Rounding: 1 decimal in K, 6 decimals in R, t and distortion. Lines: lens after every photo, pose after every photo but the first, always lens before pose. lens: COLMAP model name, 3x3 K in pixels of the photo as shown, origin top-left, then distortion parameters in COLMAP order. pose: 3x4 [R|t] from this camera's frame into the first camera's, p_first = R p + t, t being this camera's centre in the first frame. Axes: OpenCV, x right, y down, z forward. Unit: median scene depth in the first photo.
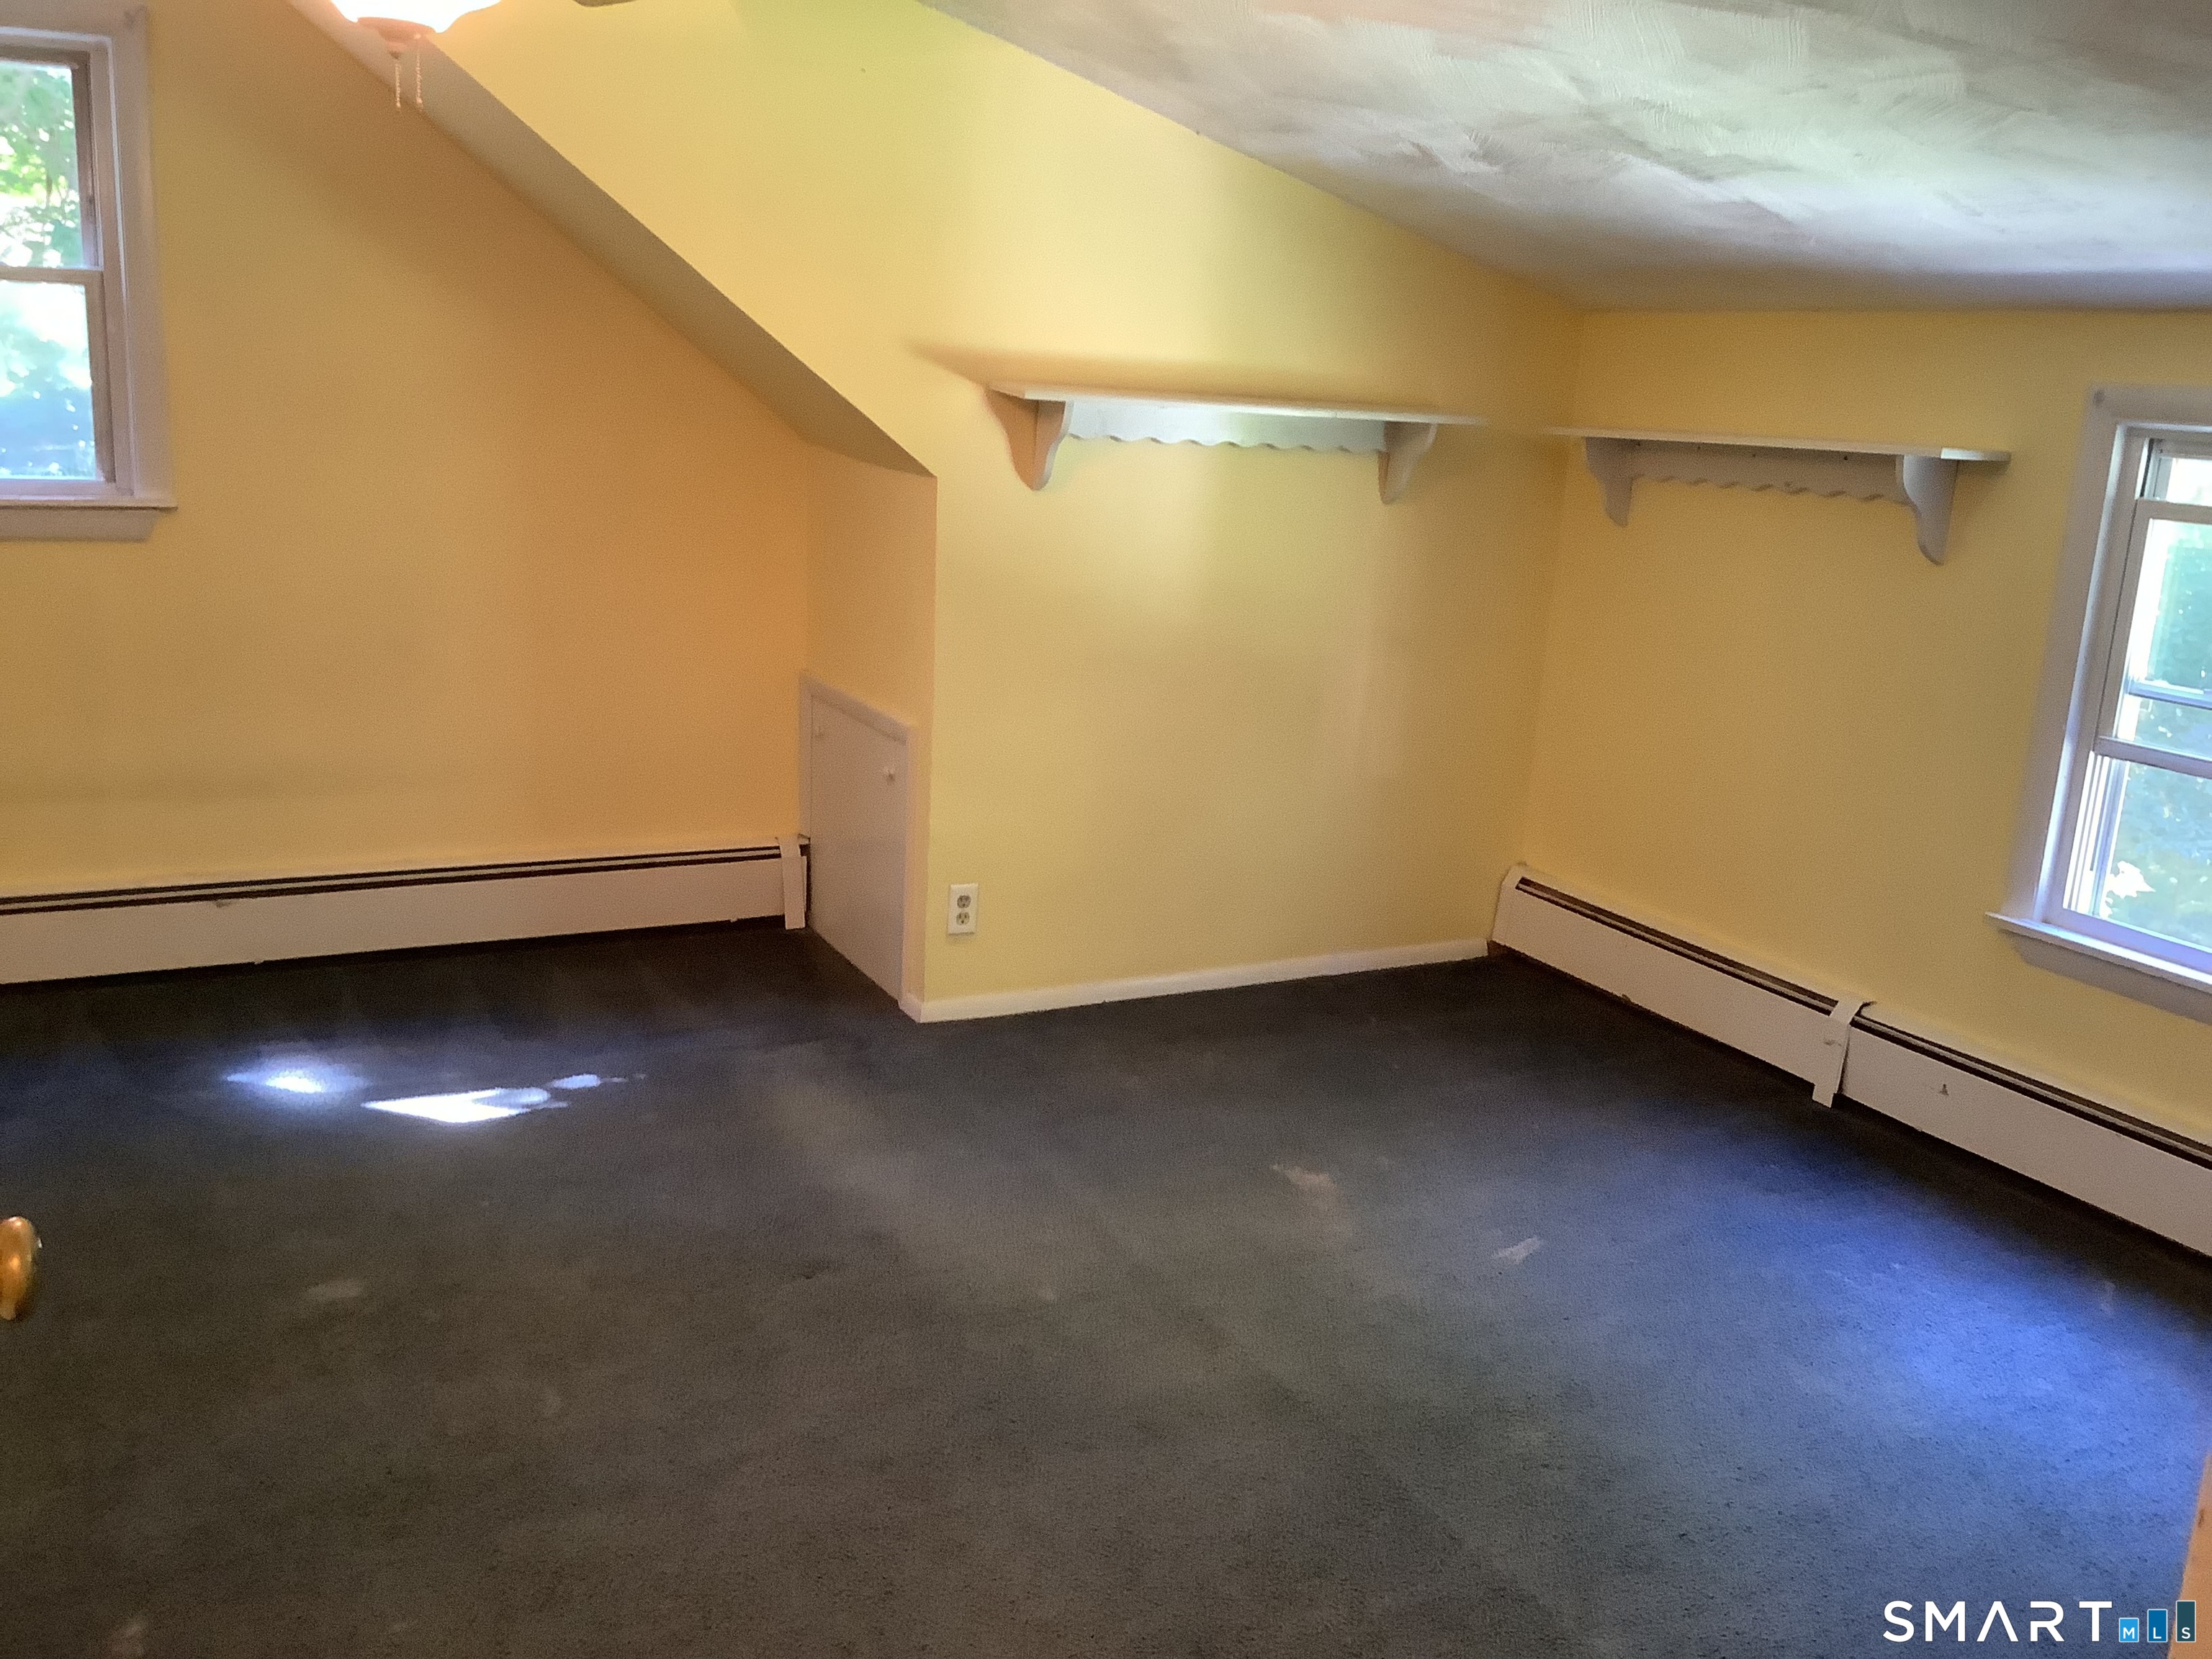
lens RADIAL K [[1968.8, 0, 1111.7], [0, 1968.8, 837.0], [0, 0, 1]] dist [0.142496, -0.269113]
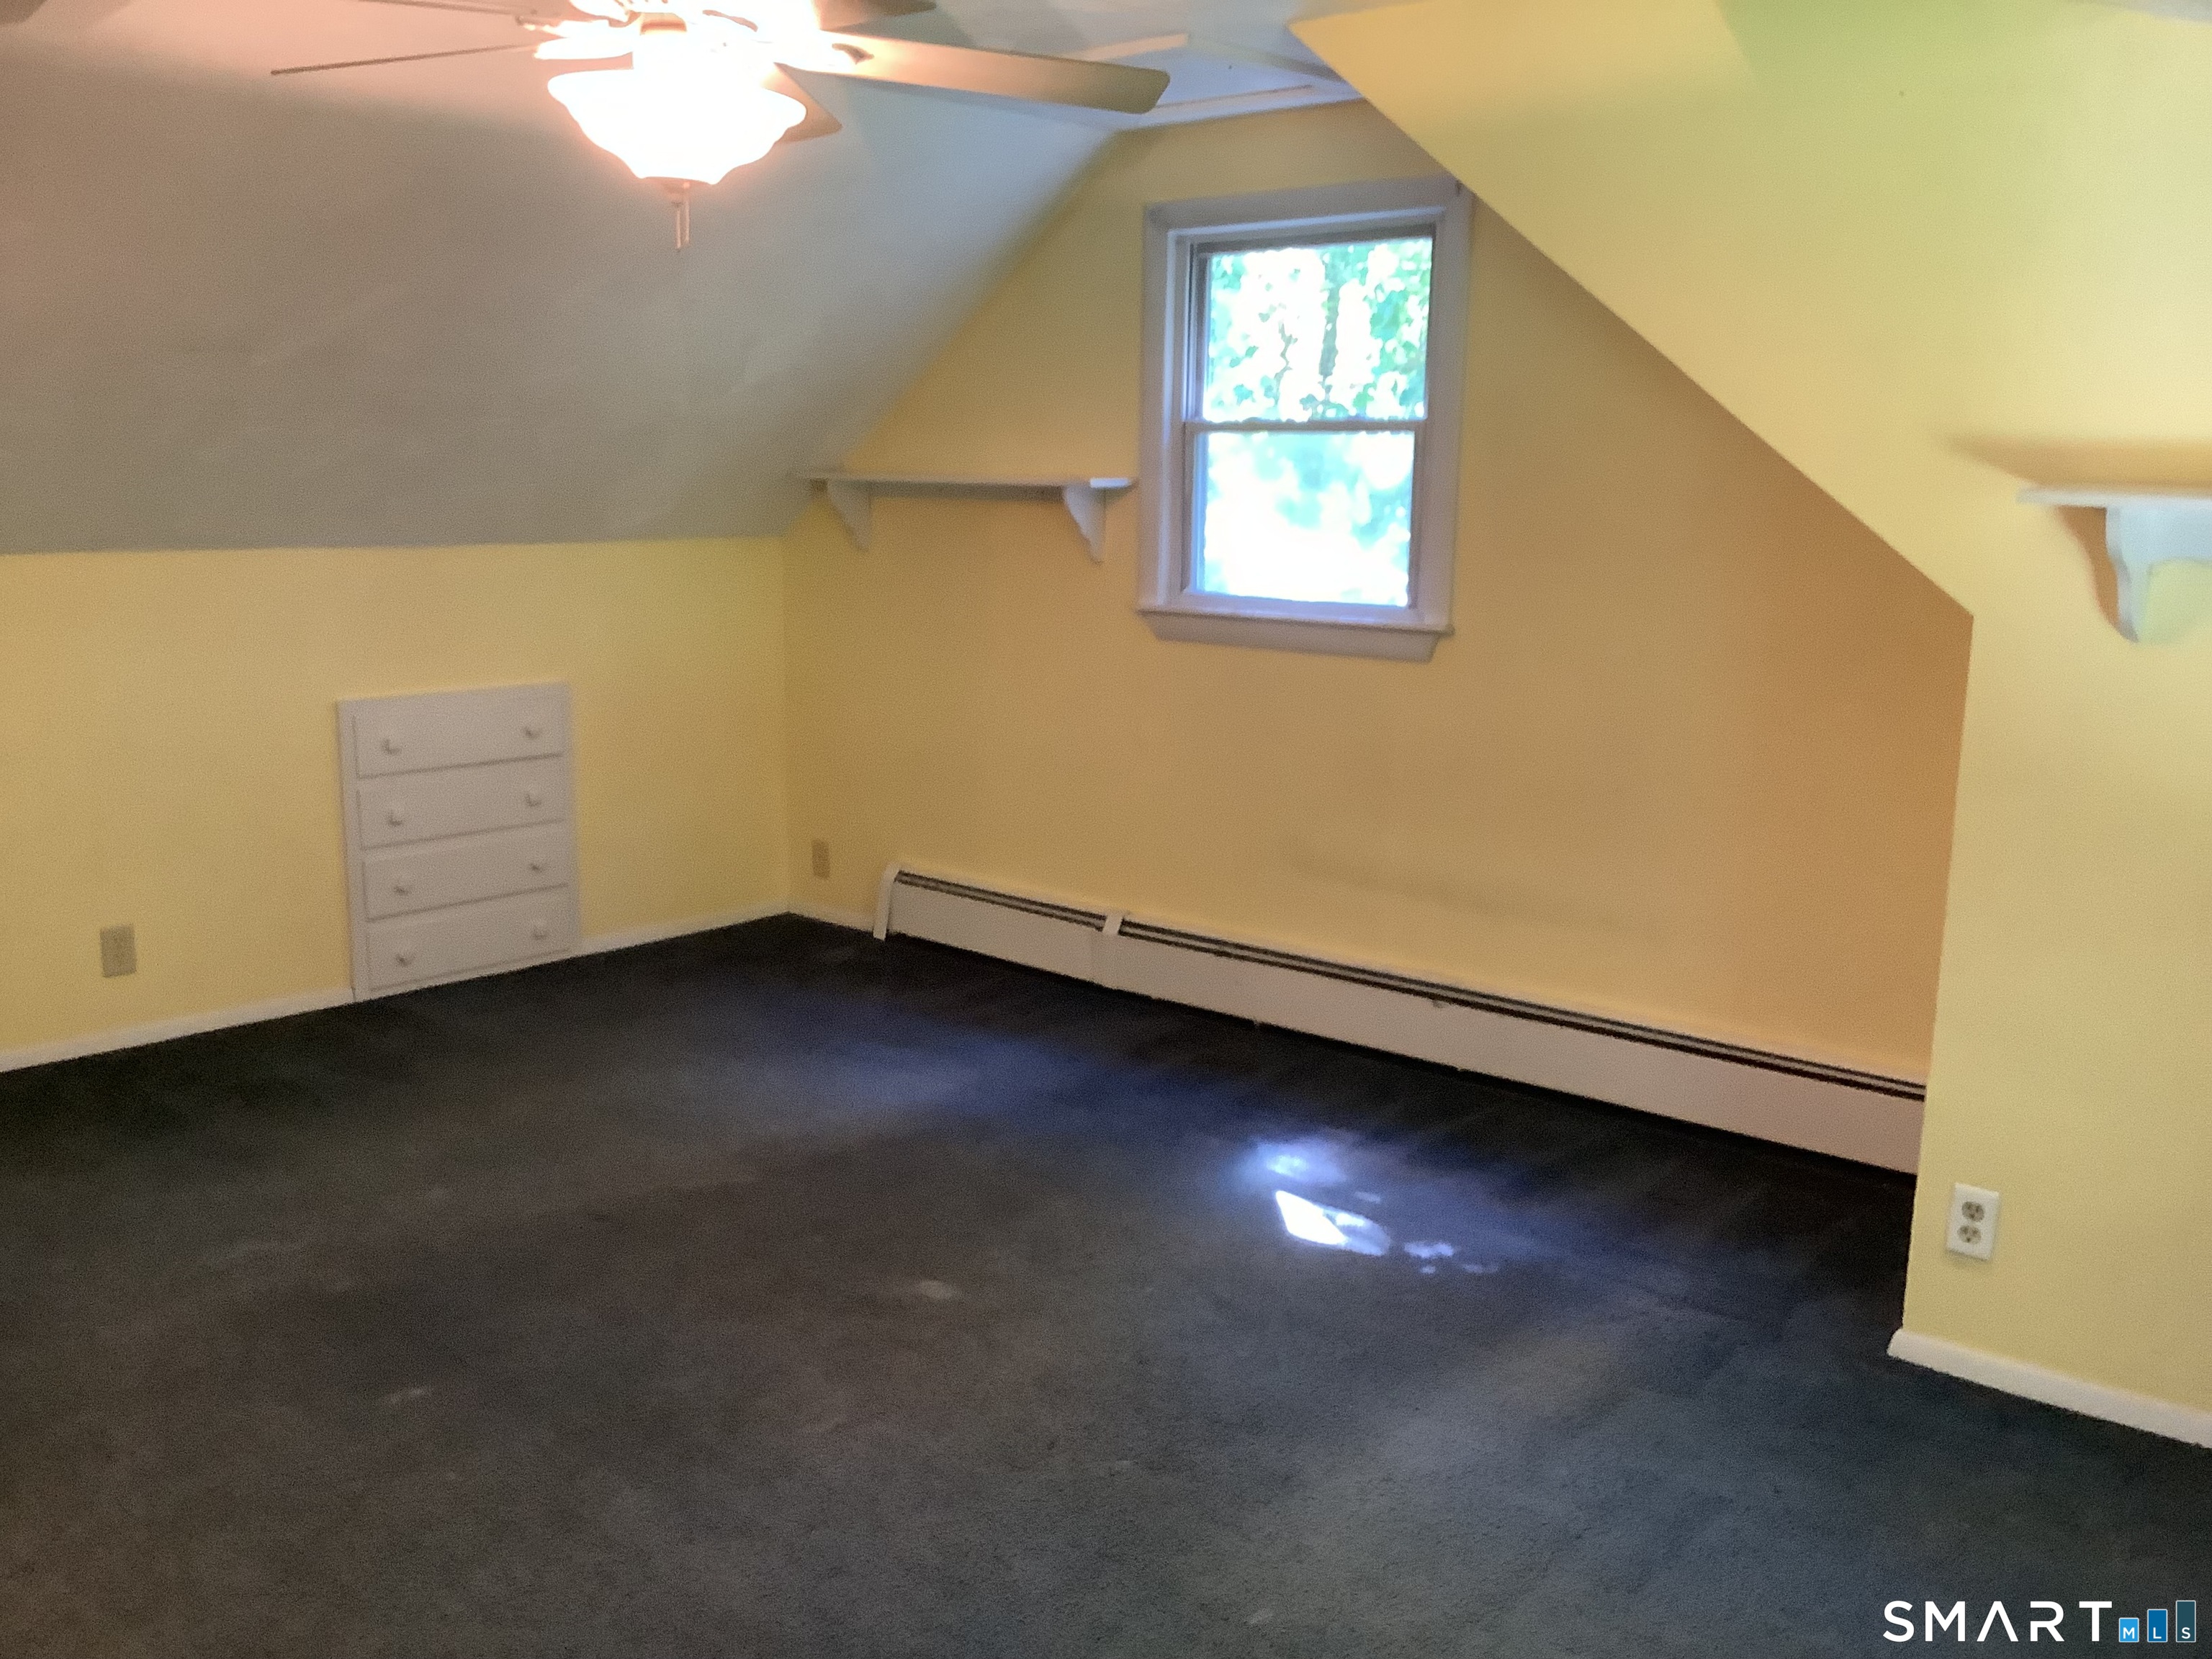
lens RADIAL K [[1980.6, 0, 1114.0], [0, 1980.6, 833.6], [0, 0, 1]] dist [0.142404, -0.278670]
pose [[0.386566, 0.124875, -0.913769, 0.466223], [-0.211631, 0.976363, 0.043900, -0.068442], [0.897652, 0.176411, 0.403856, 0.427182]]
